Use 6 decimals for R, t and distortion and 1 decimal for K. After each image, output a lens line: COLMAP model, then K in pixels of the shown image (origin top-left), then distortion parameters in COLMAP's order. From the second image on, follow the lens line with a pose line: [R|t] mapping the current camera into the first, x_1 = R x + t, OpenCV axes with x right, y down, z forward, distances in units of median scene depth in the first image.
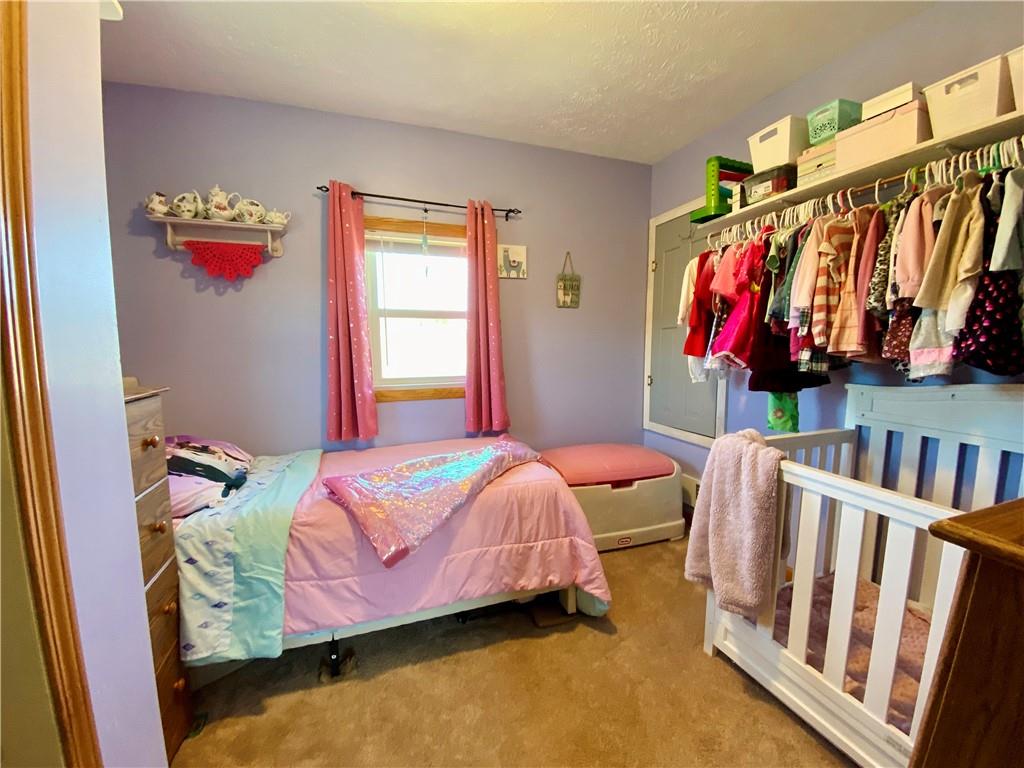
lens RADIAL K [[414.3, 0, 516.5], [0, 414.3, 382.4], [0, 0, 1]] dist [0.034341, -0.033504]
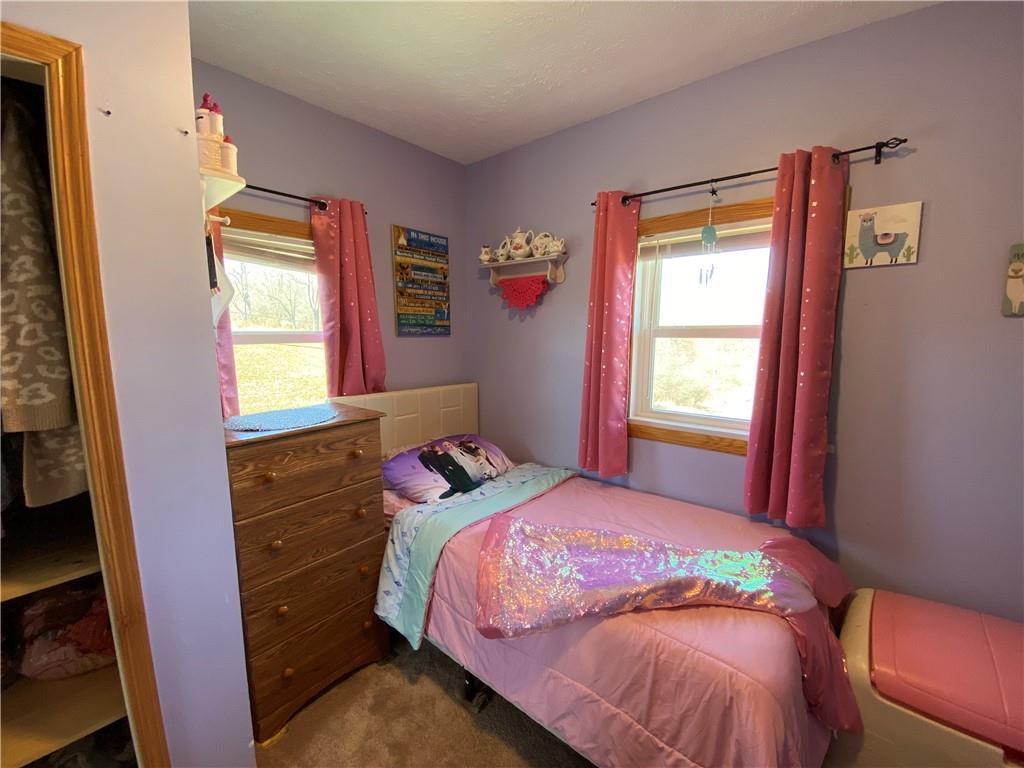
lens RADIAL K [[414.3, 0, 516.5], [0, 414.3, 382.4], [0, 0, 1]] dist [0.034341, -0.033504]
pose [[0.495331, 0.121023, -0.860233, 0.319573], [-0.074854, 0.992511, 0.096531, -0.150464], [0.865473, 0.016577, 0.500681, 0.403426]]
